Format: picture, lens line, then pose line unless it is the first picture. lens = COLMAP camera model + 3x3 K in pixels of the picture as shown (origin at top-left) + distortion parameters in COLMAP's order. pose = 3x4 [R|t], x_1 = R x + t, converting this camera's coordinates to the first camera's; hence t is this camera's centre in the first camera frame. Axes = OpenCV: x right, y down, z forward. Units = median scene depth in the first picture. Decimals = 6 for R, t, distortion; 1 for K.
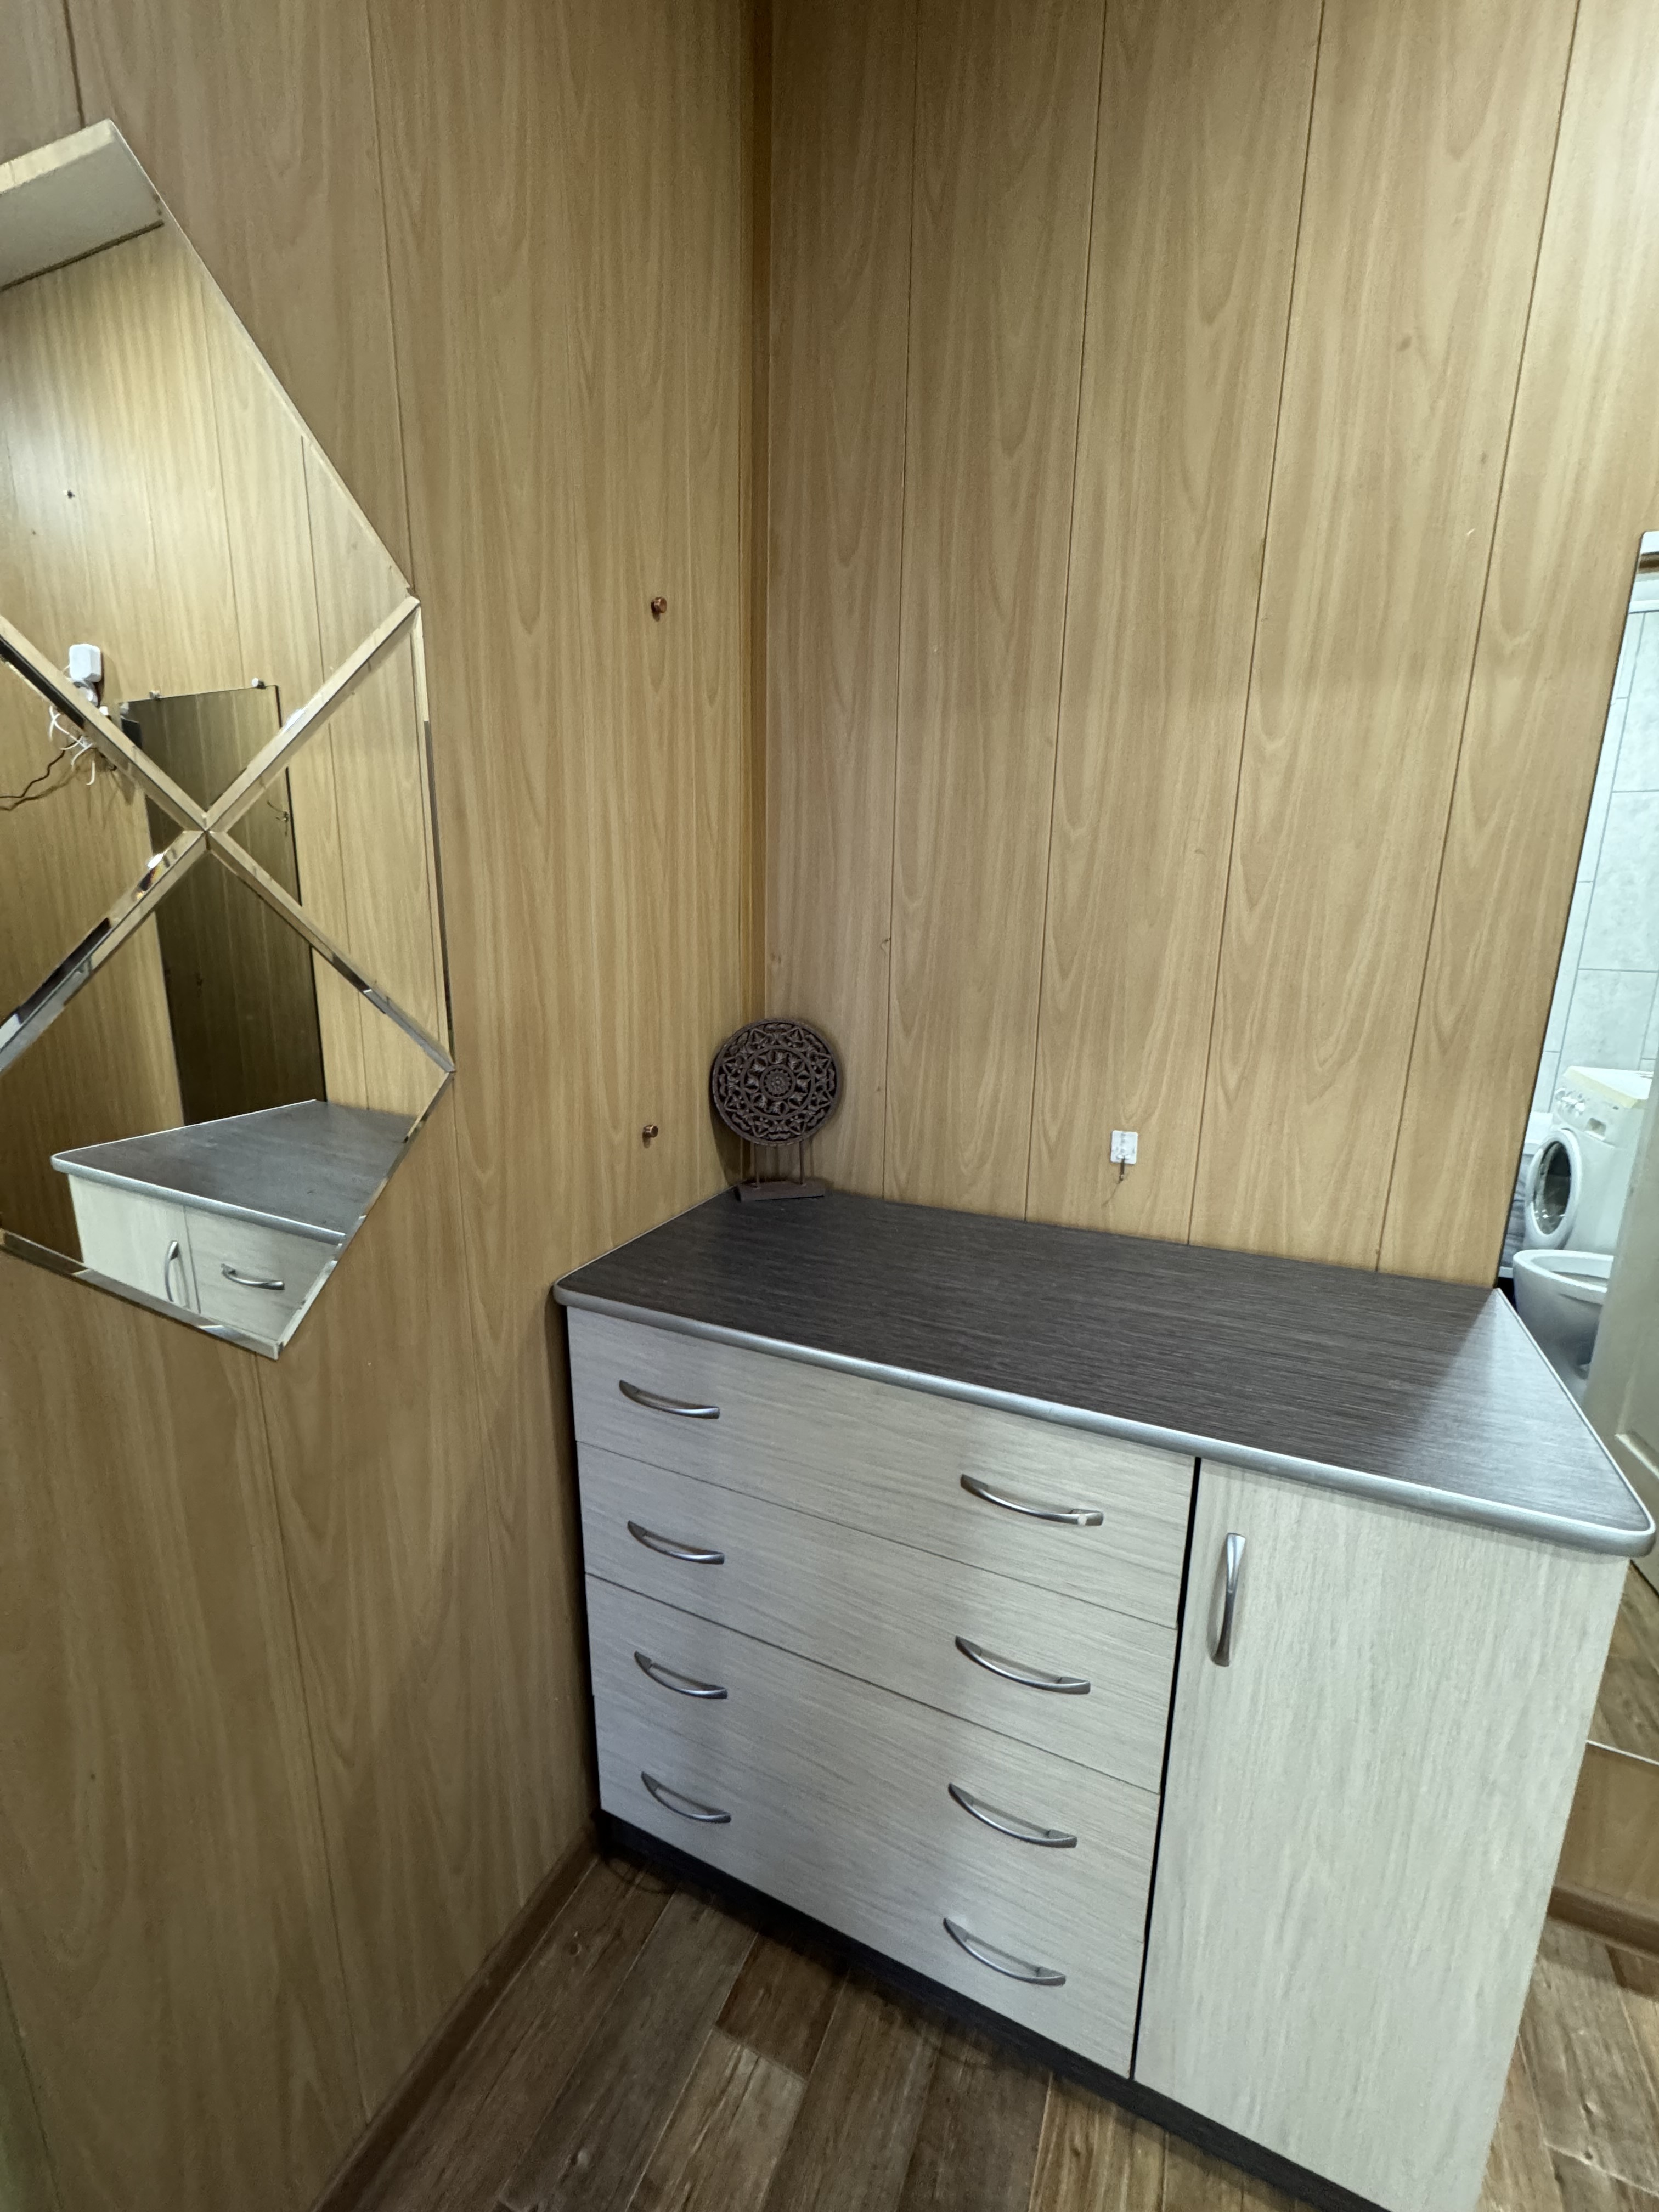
lens RADIAL K [[877.5, 0, 834.6], [0, 877.5, 1107.0], [0, 0, 1]] dist [-0.003937, 0.000222]
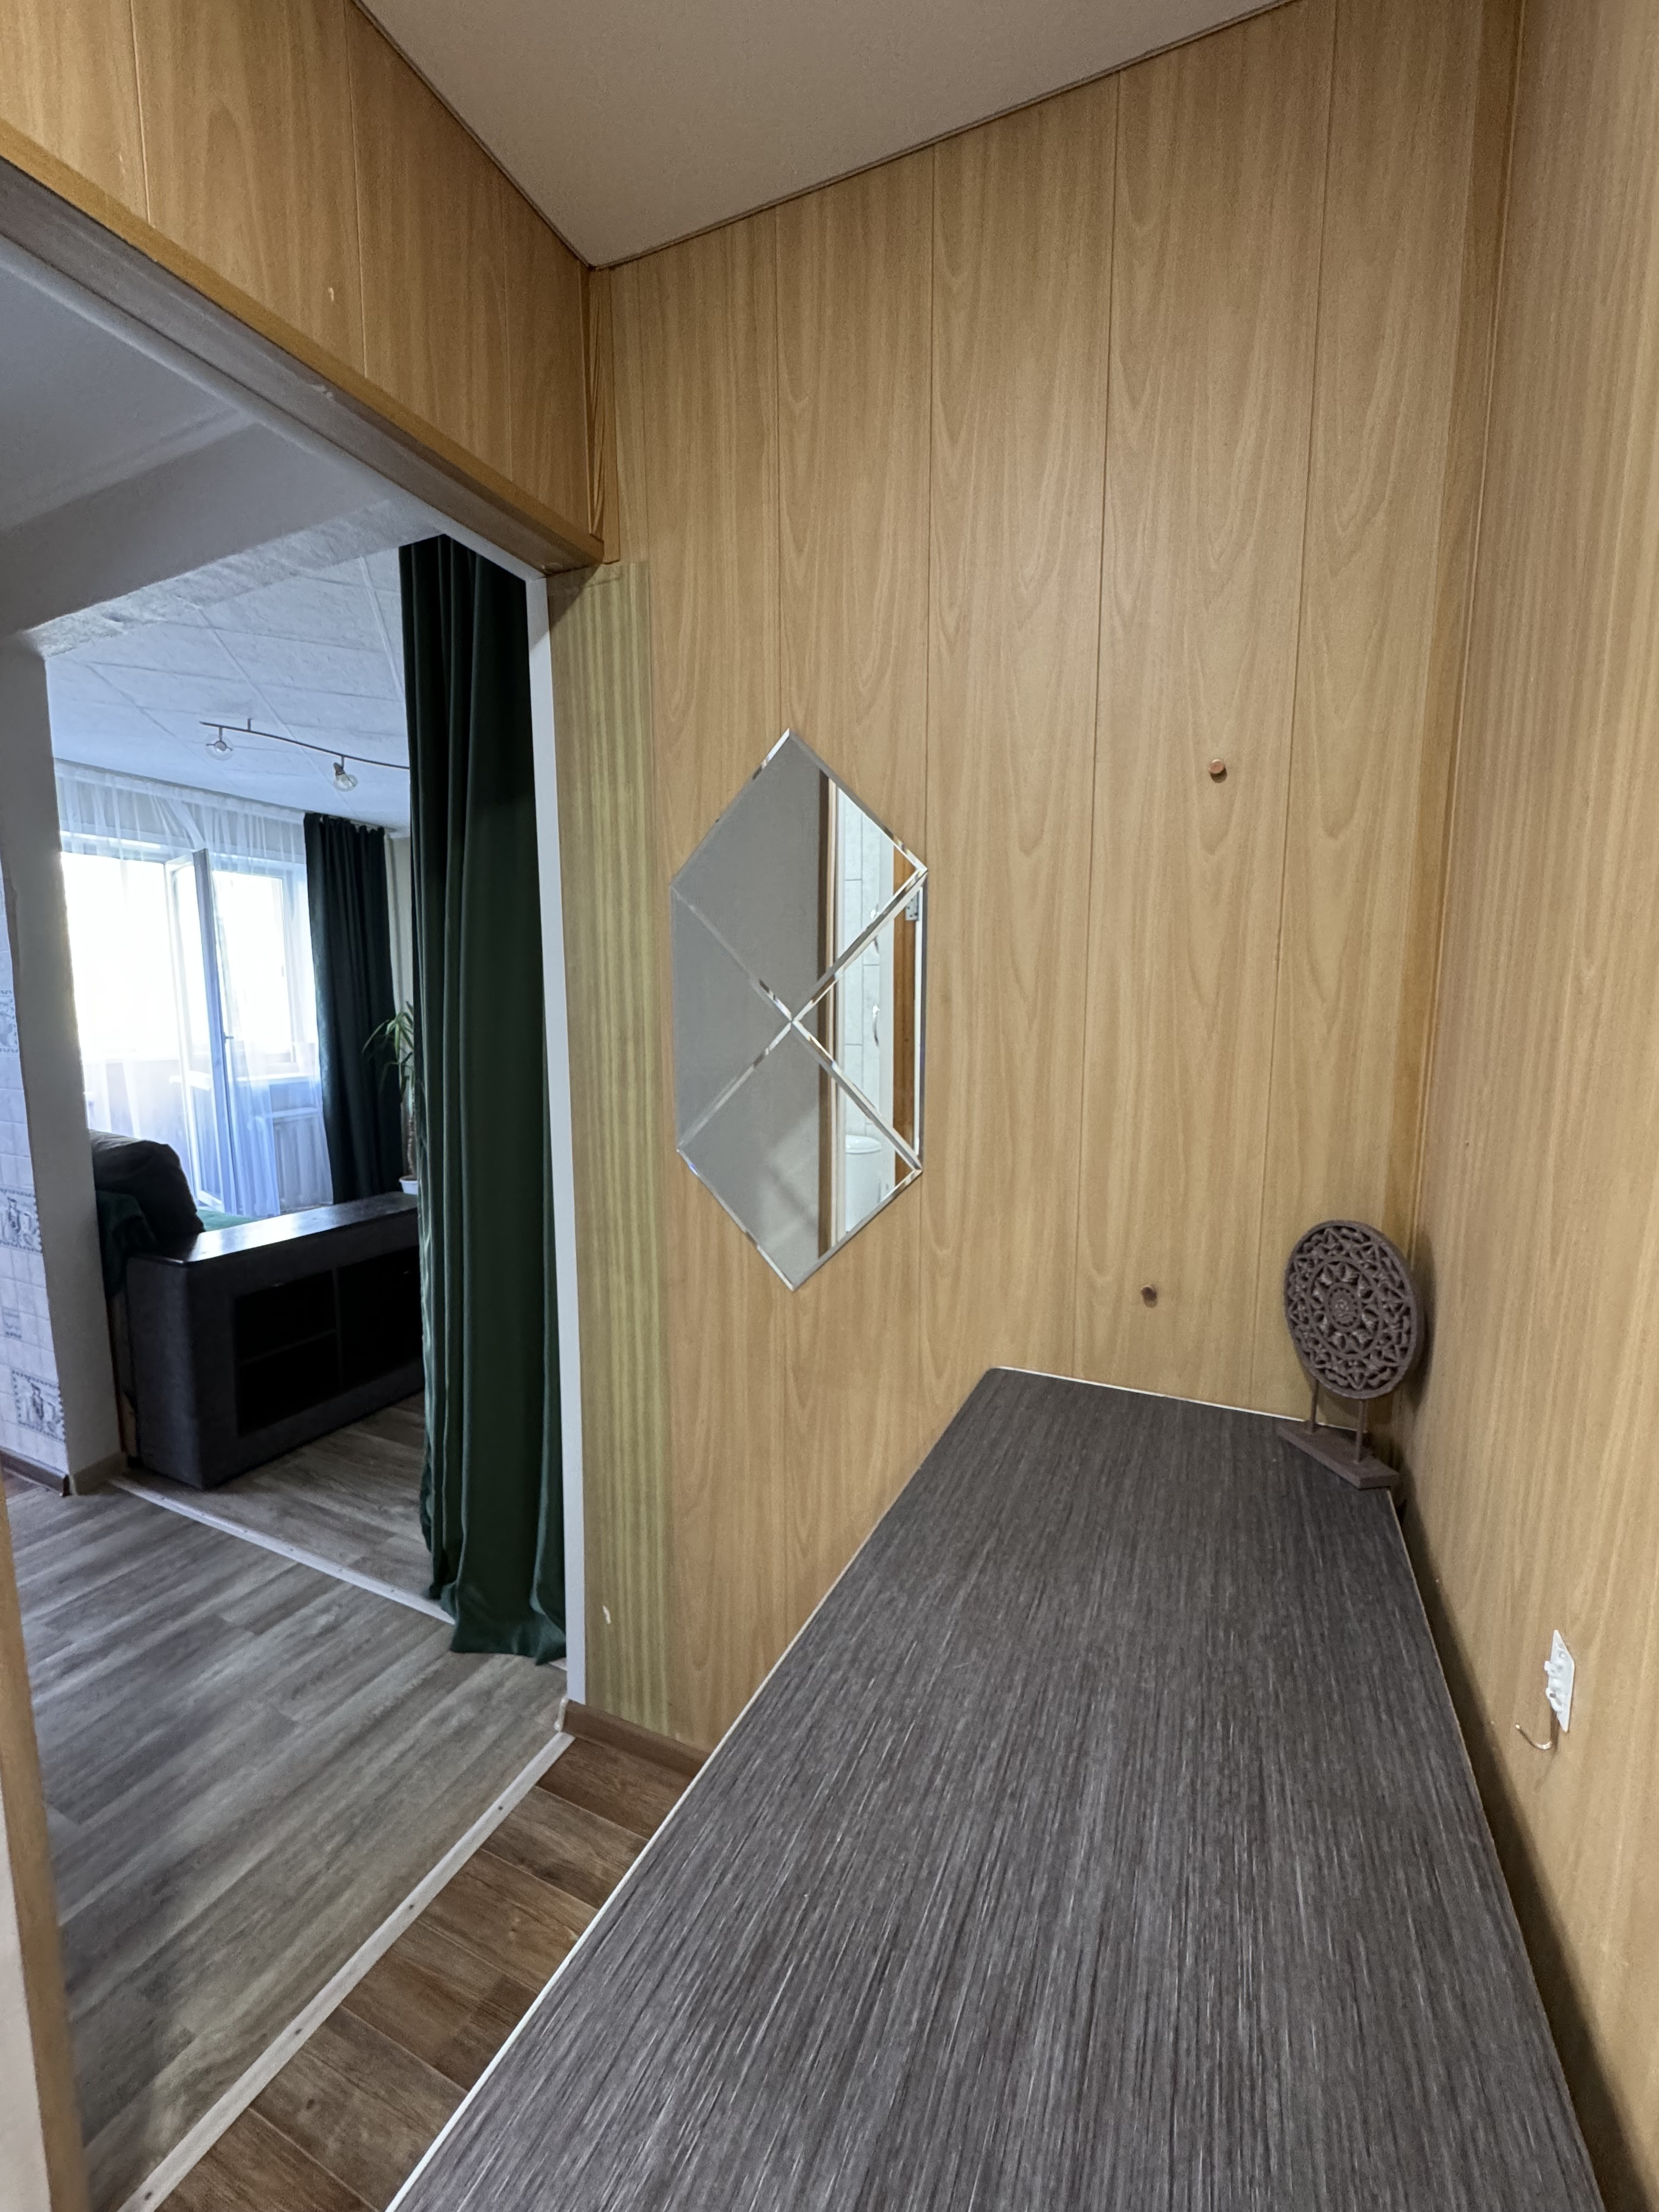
lens RADIAL K [[877.5, 0, 835.8], [0, 877.5, 1108.6], [0, 0, 1]] dist [-0.003937, 0.000222]
pose [[0.001759, 0.109998, -0.993930, 0.850010], [-0.226179, 0.968219, 0.106752, -0.224501], [0.974084, 0.224618, 0.026582, 0.679263]]
